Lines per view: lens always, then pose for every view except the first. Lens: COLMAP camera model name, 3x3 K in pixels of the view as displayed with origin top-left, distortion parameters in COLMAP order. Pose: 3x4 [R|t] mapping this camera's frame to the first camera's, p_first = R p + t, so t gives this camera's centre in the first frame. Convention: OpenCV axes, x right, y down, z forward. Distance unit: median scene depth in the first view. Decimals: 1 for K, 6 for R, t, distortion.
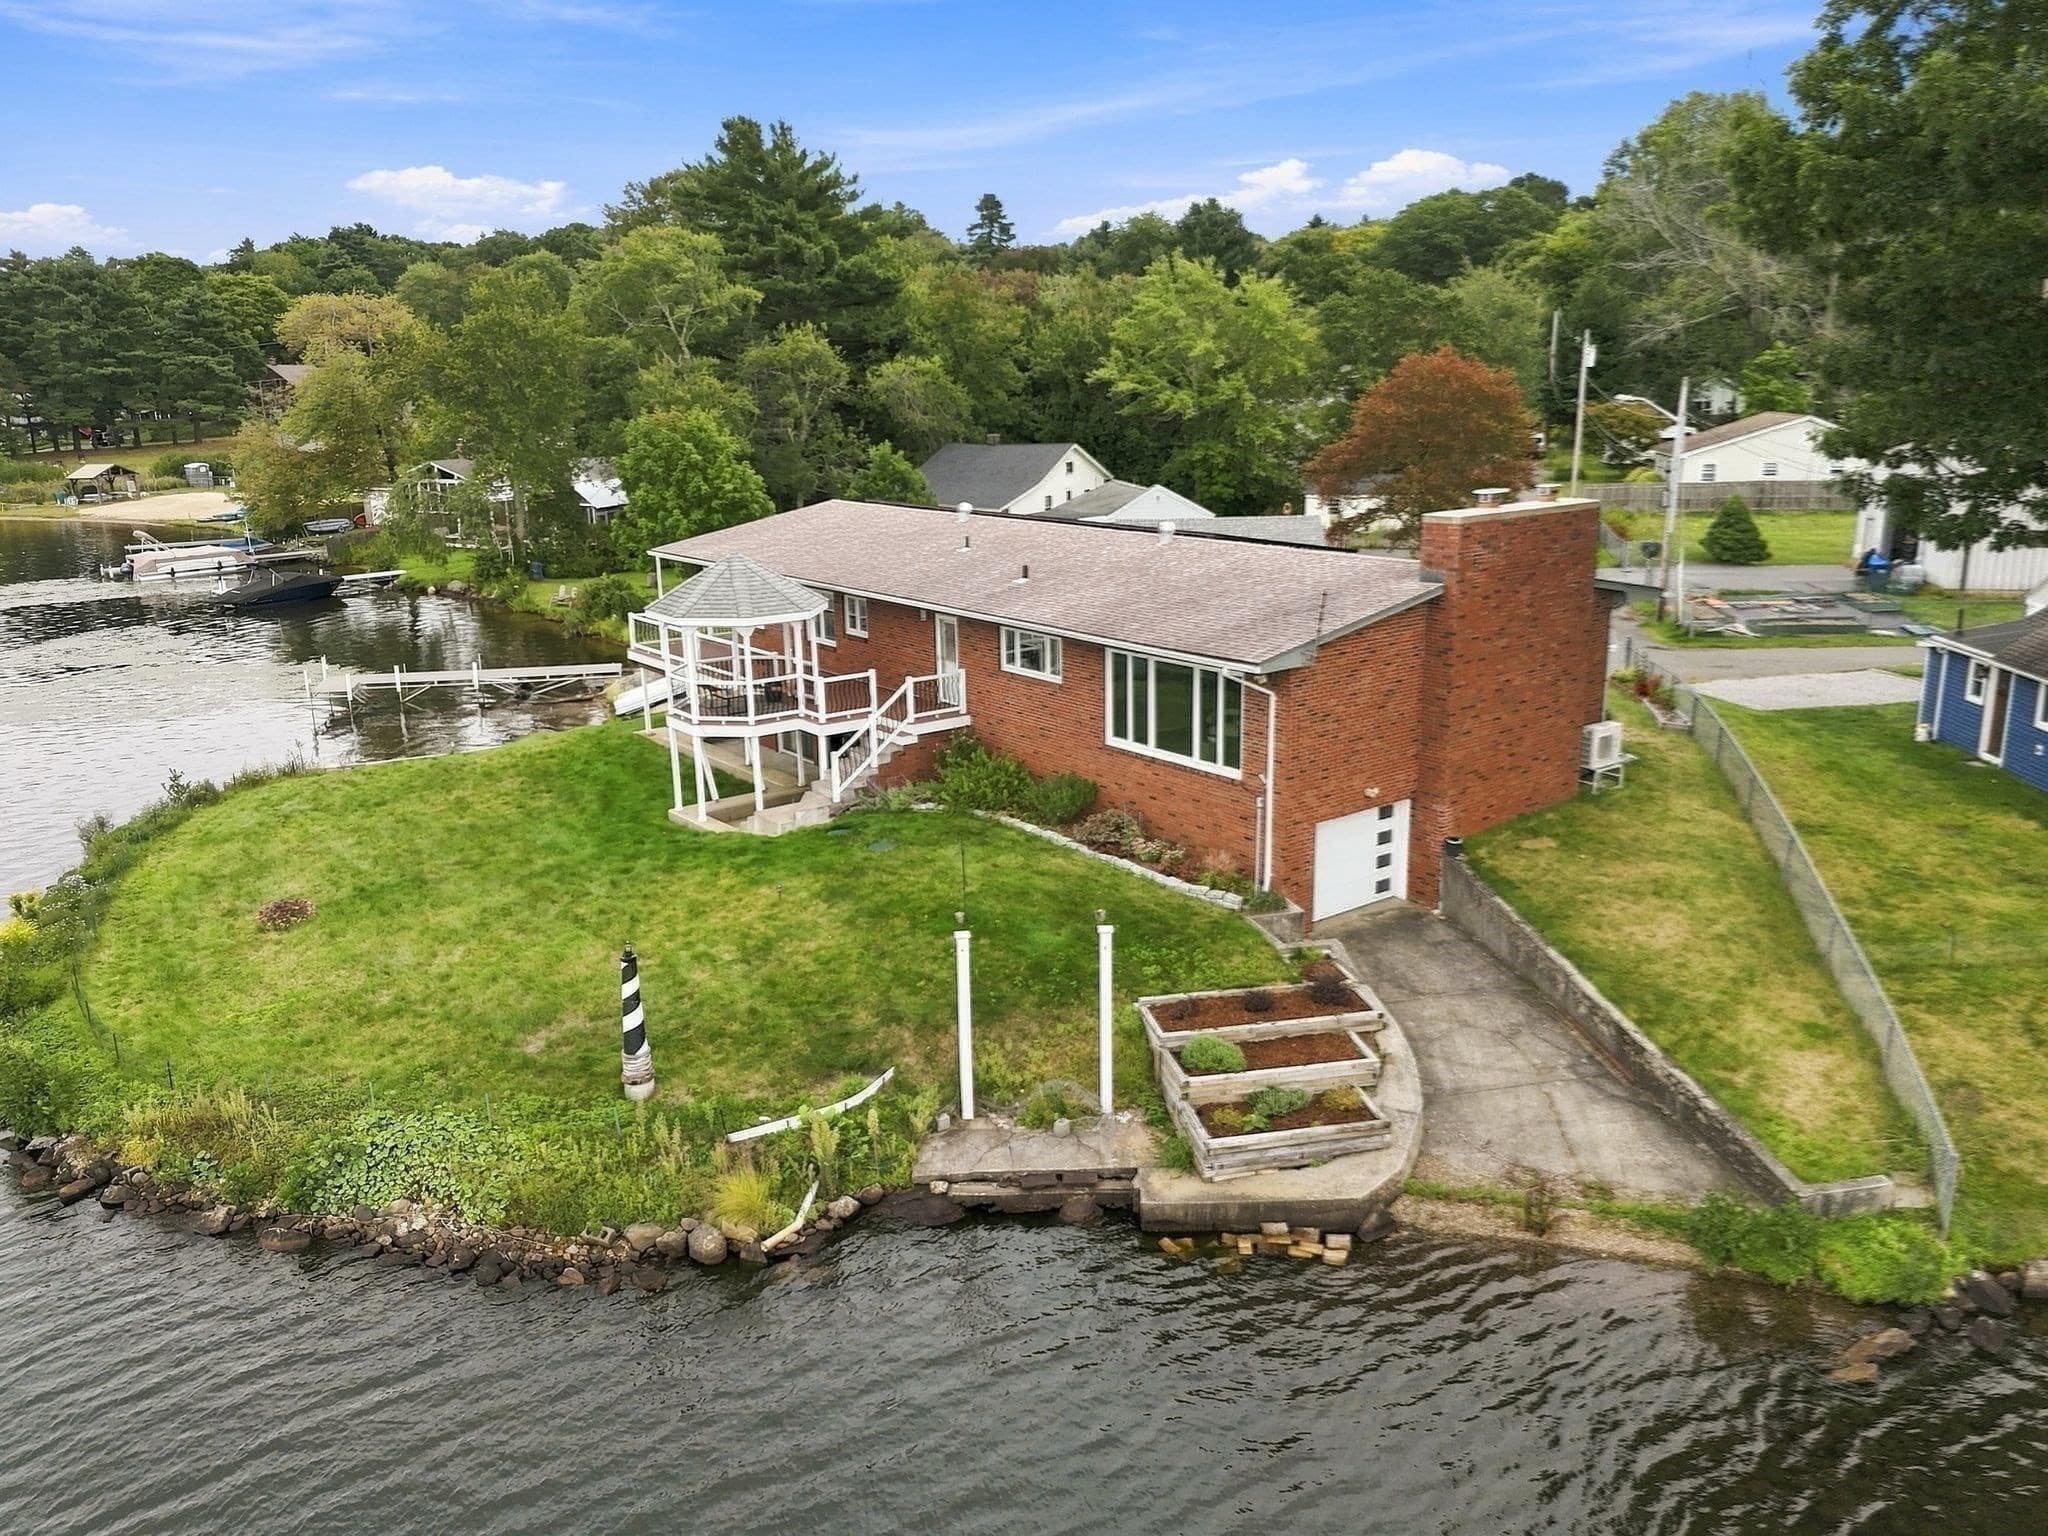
lens RADIAL K [[1589.1, 0, 1024.6], [0, 1589.1, 767.1], [0, 0, 1]] dist [0.019184, -0.004196]
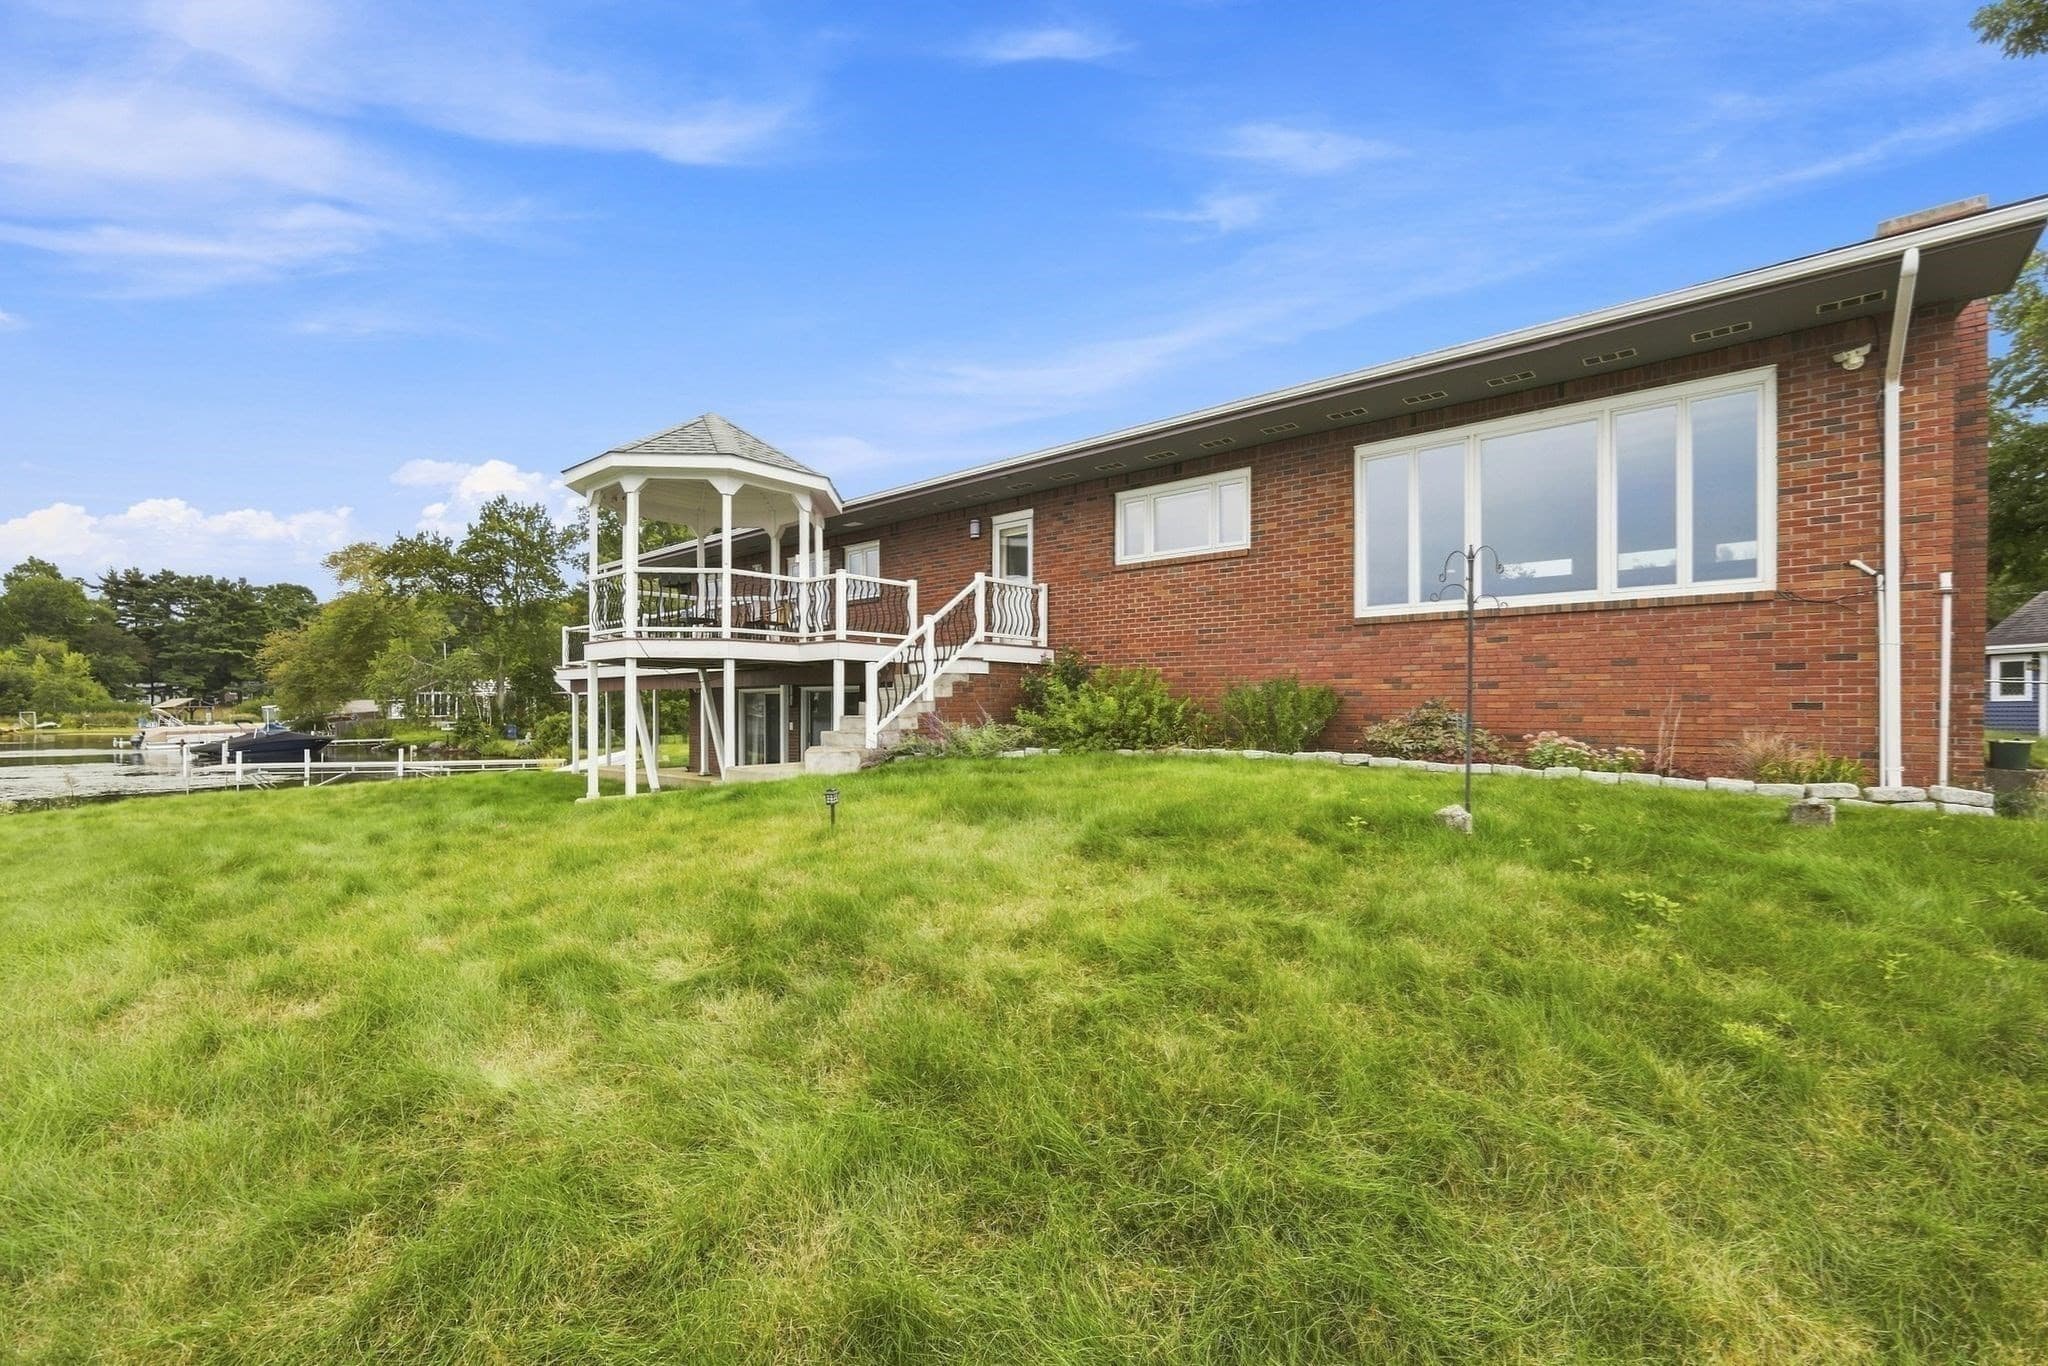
lens RADIAL K [[855.6, 0, 995.1], [0, 855.6, 708.8], [0, 0, 1]] dist [0.003118, 0.000022]
pose [[0.984081, 0.016104, 0.176988, -0.127898], [0.031343, 0.964549, -0.262038, 0.091467], [-0.174933, 0.263414, 0.948689, 0.676062]]
